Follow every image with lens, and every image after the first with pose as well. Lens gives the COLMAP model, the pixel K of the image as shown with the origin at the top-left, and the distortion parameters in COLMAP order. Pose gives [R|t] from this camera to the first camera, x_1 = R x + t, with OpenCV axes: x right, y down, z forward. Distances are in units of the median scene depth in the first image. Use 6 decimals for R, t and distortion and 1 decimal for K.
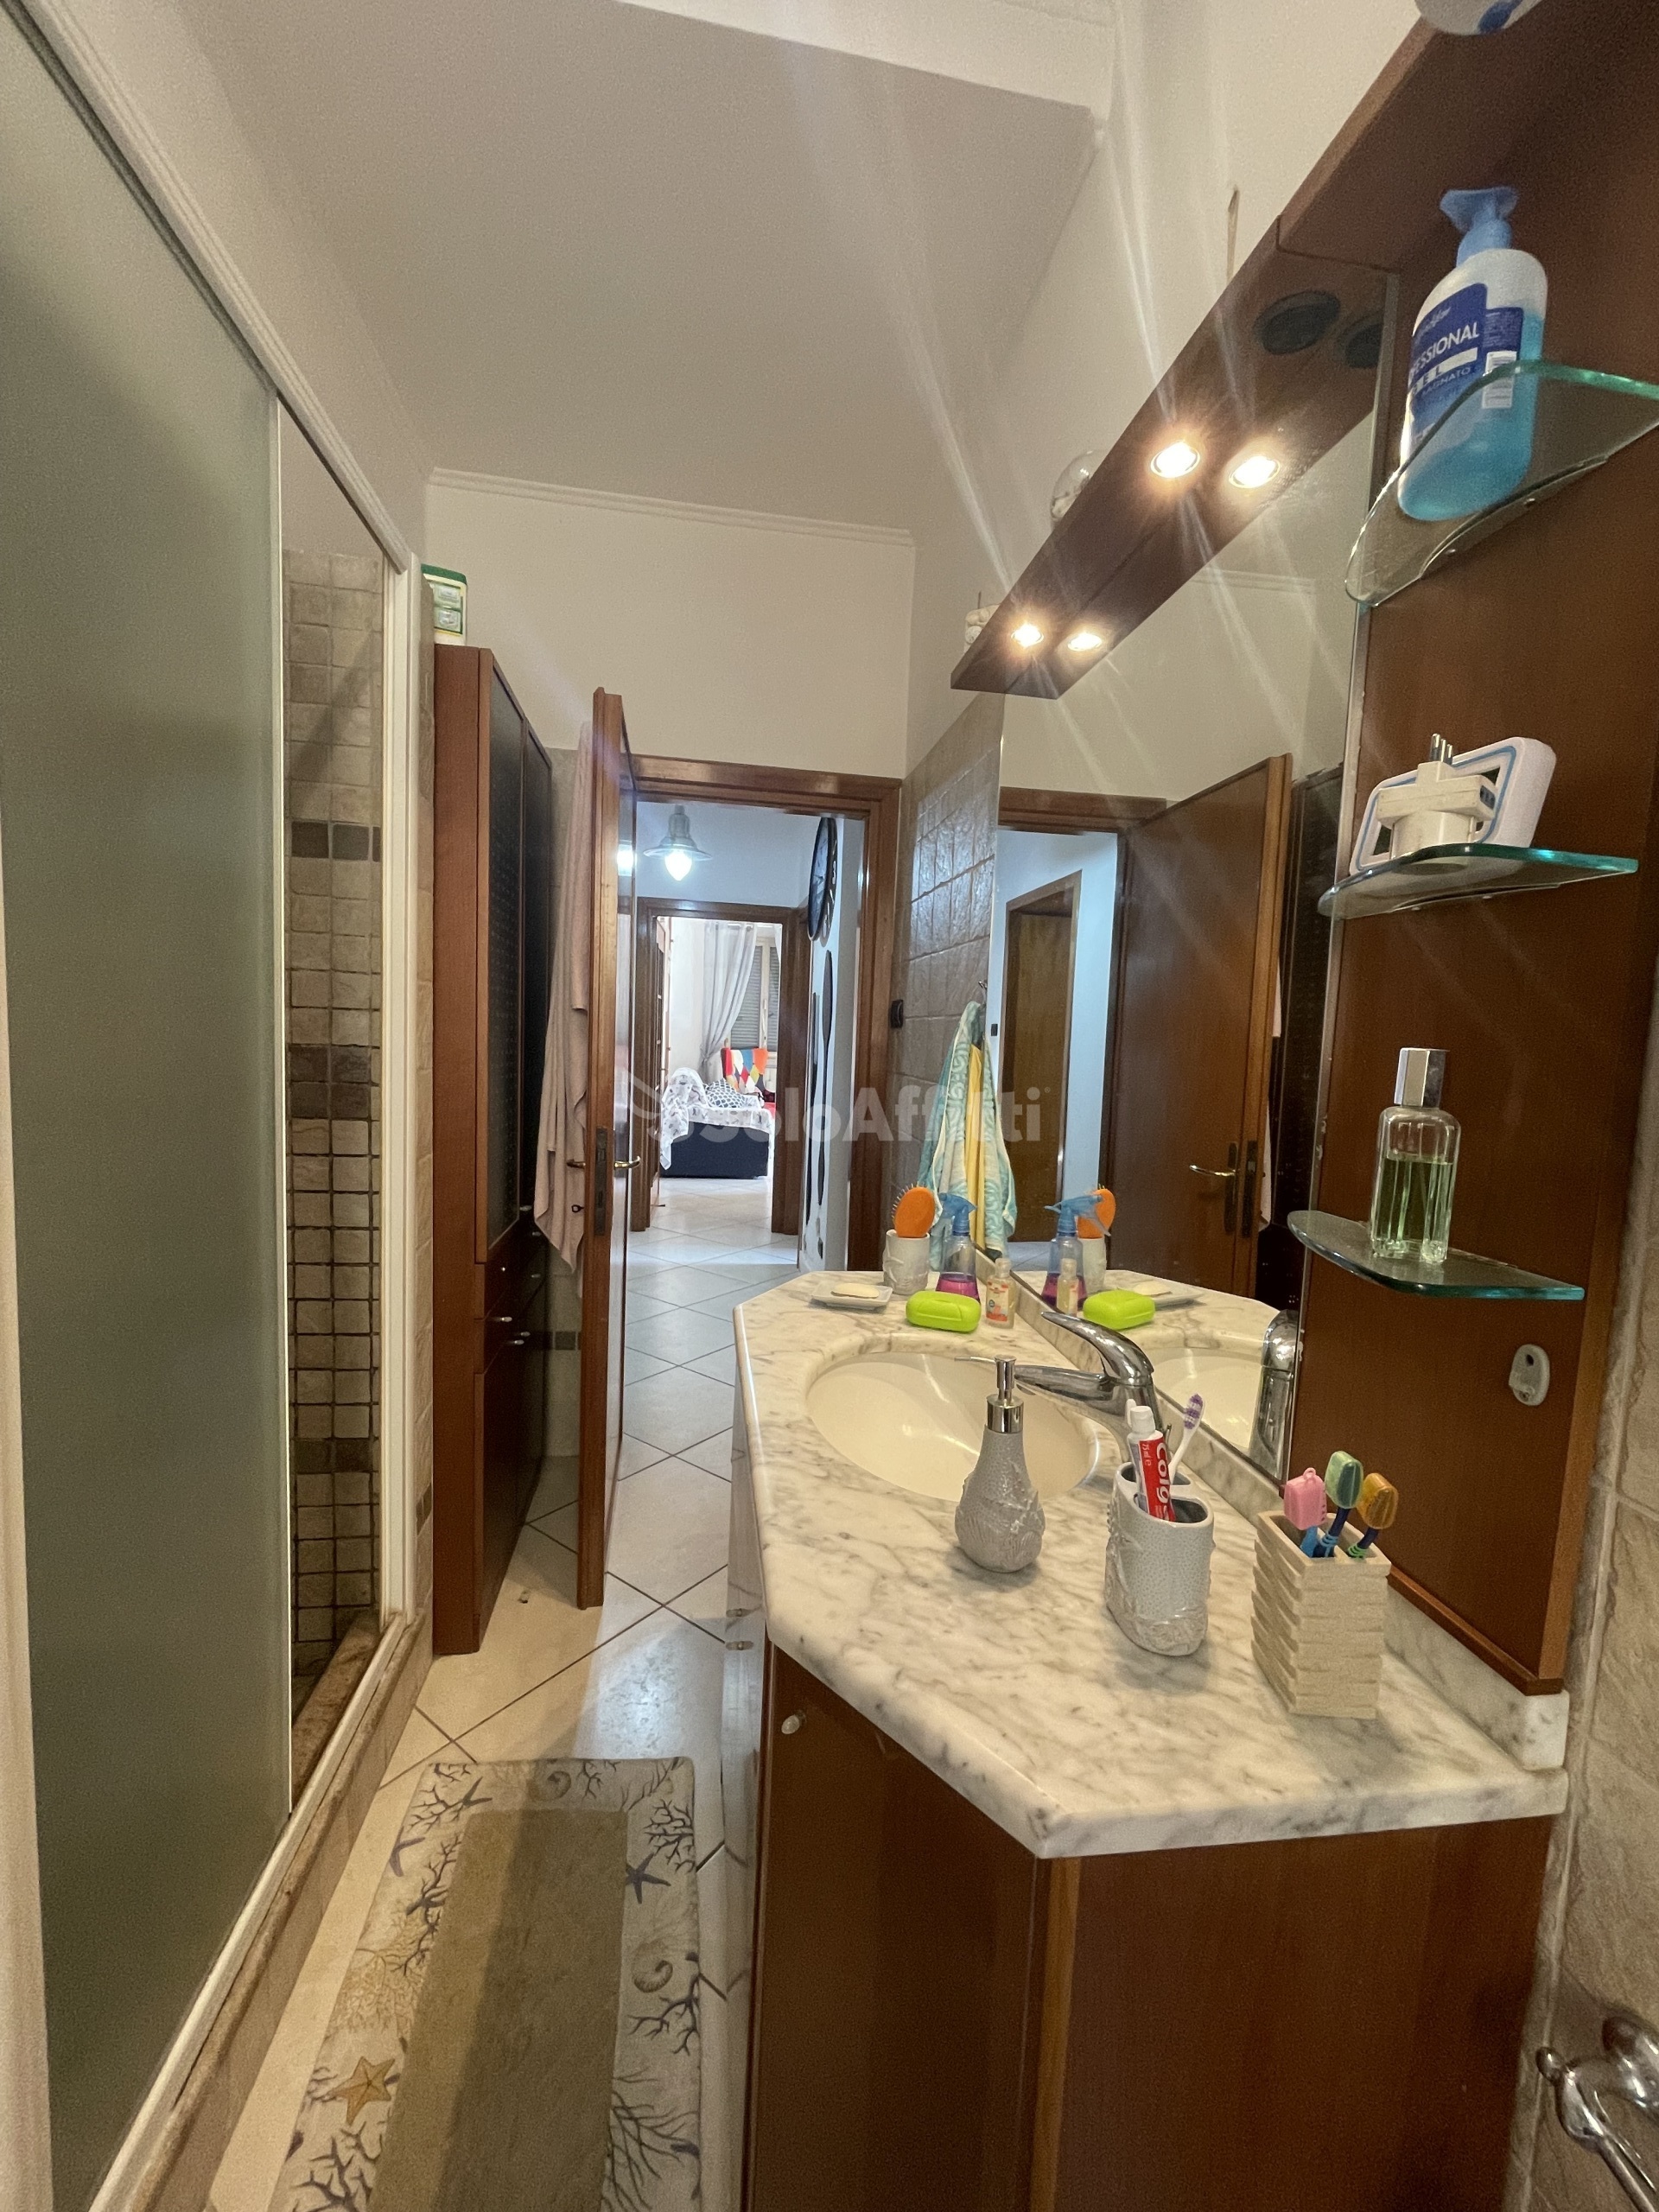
lens RADIAL K [[886.3, 0, 824.2], [0, 886.3, 1109.3], [0, 0, 1]] dist [0.000149, -0.001047]
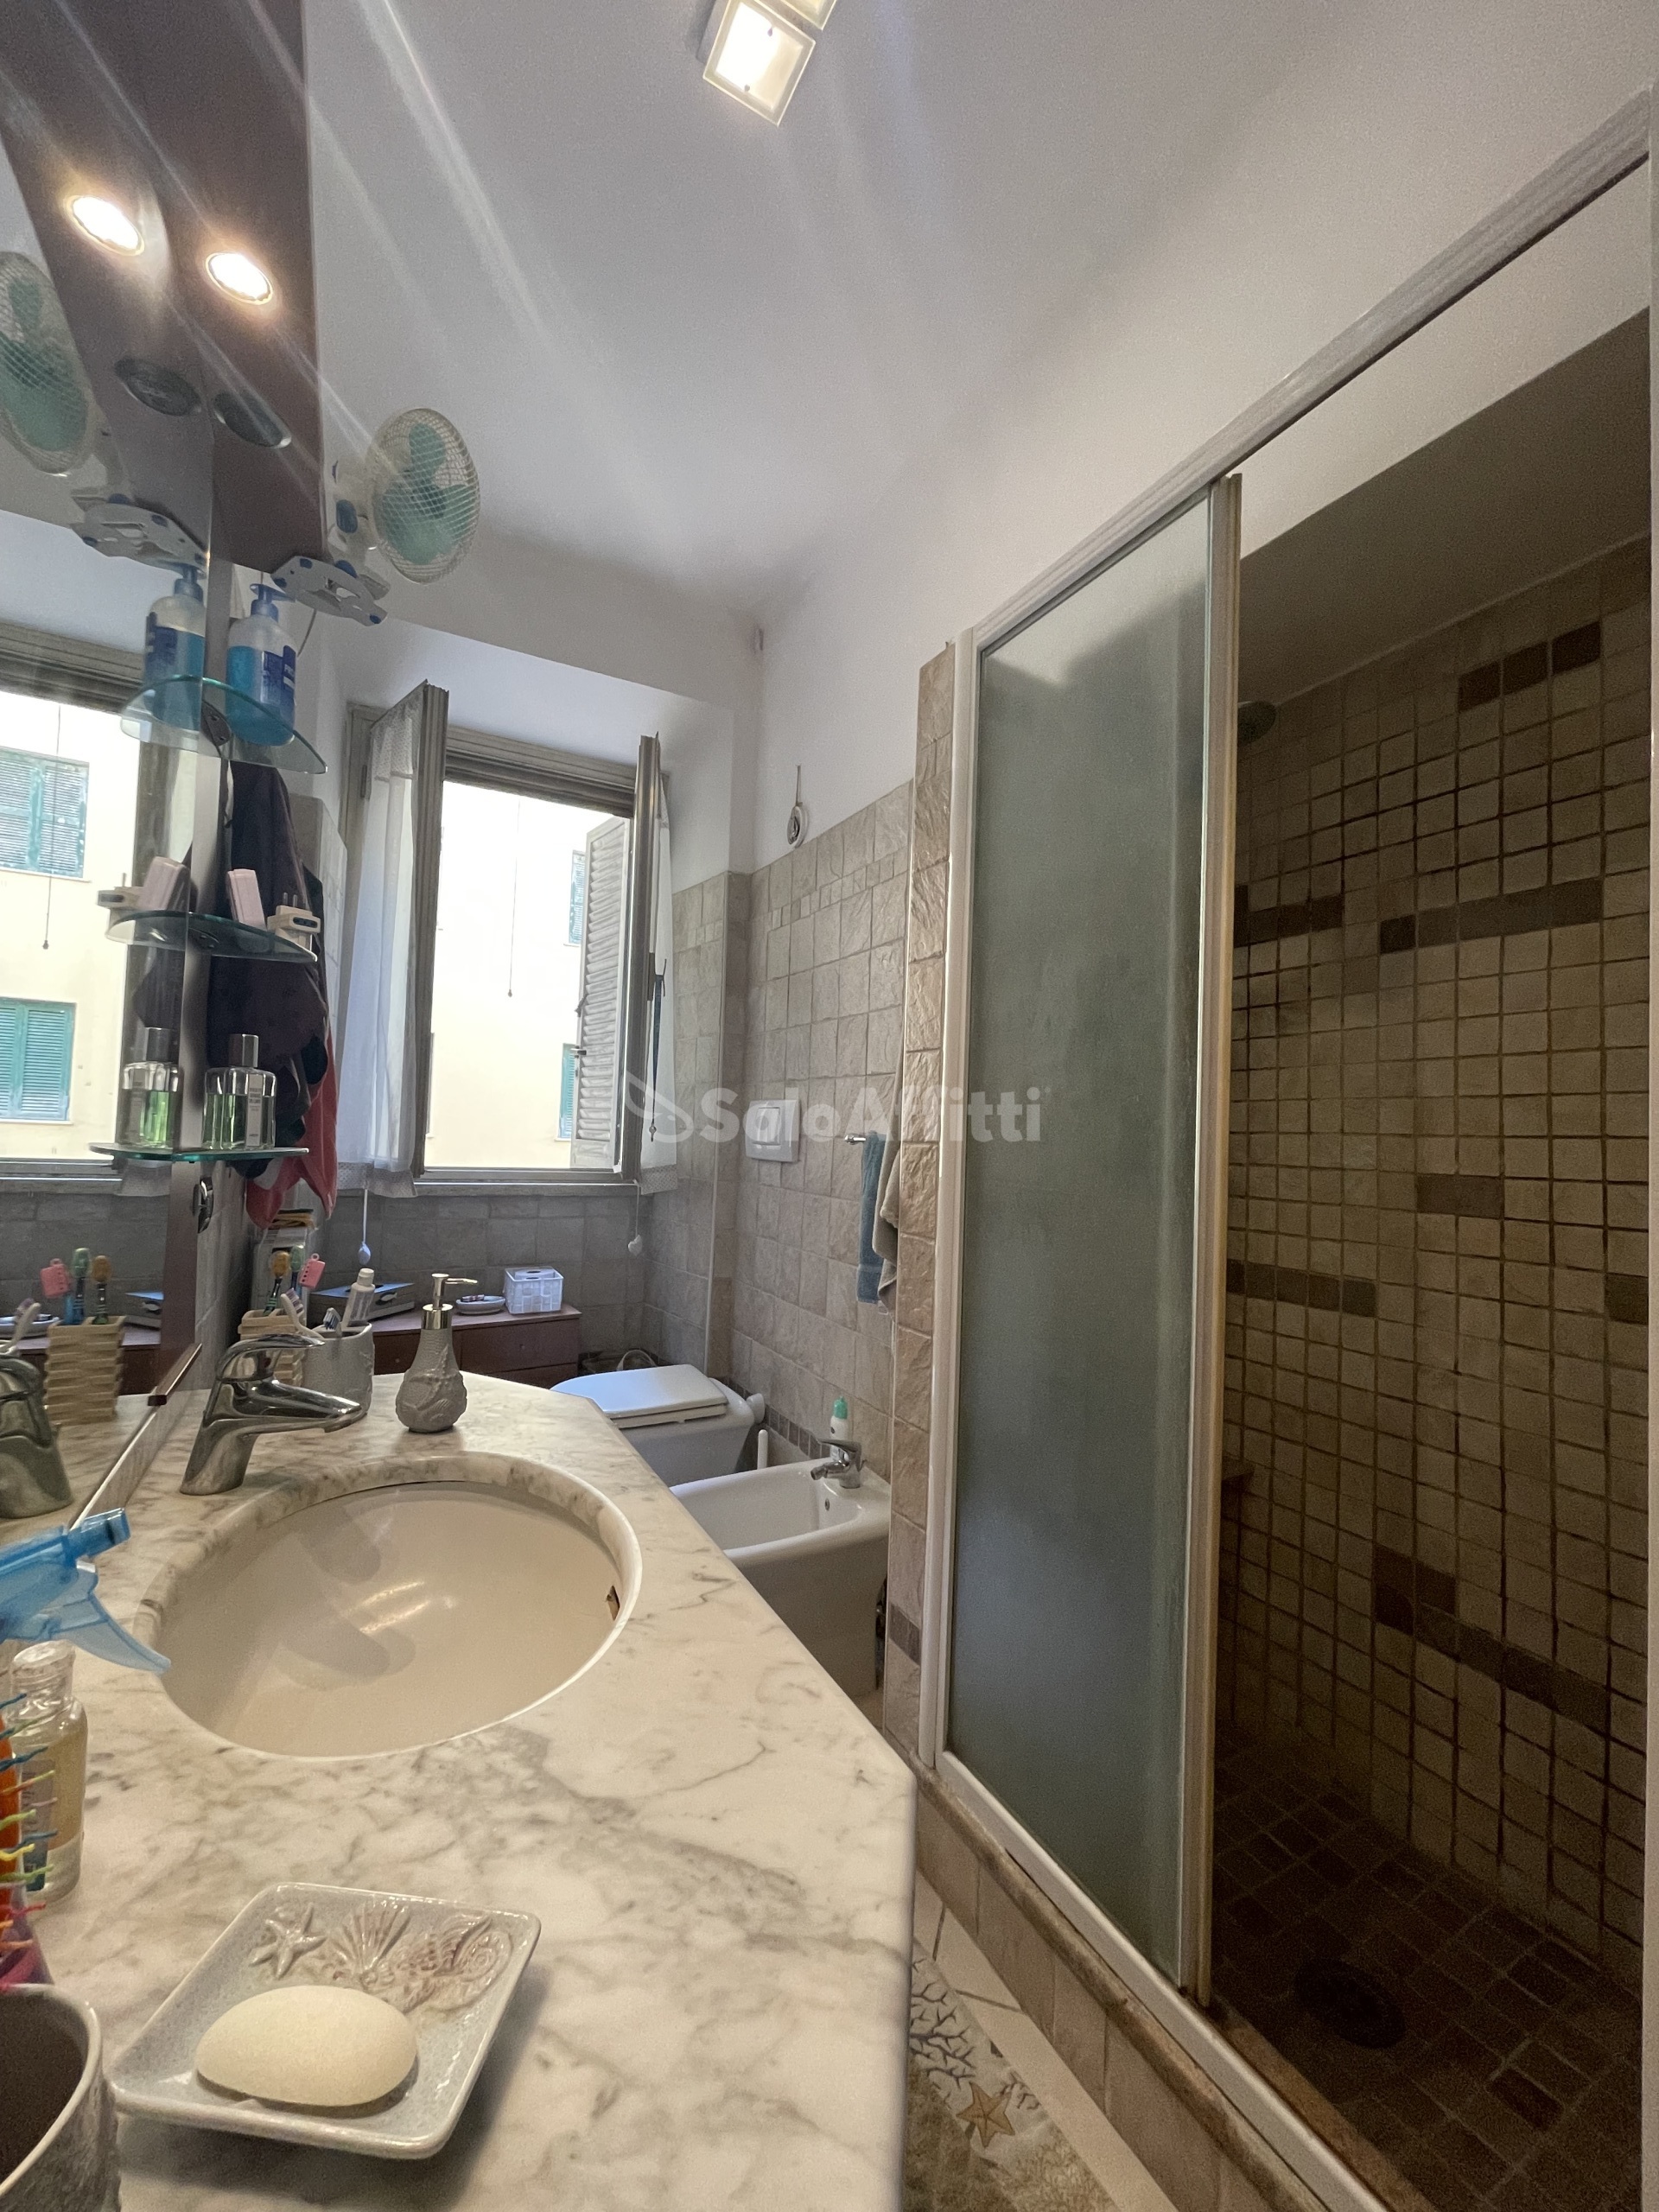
lens RADIAL K [[886.3, 0, 824.6], [0, 886.3, 1091.3], [0, 0, 1]] dist [0.000149, -0.001047]
pose [[-0.935682, -0.086091, -0.342180, 0.114817], [-0.100719, 0.994596, 0.025176, -0.084936], [0.338163, 0.058021, -0.939297, 1.900835]]
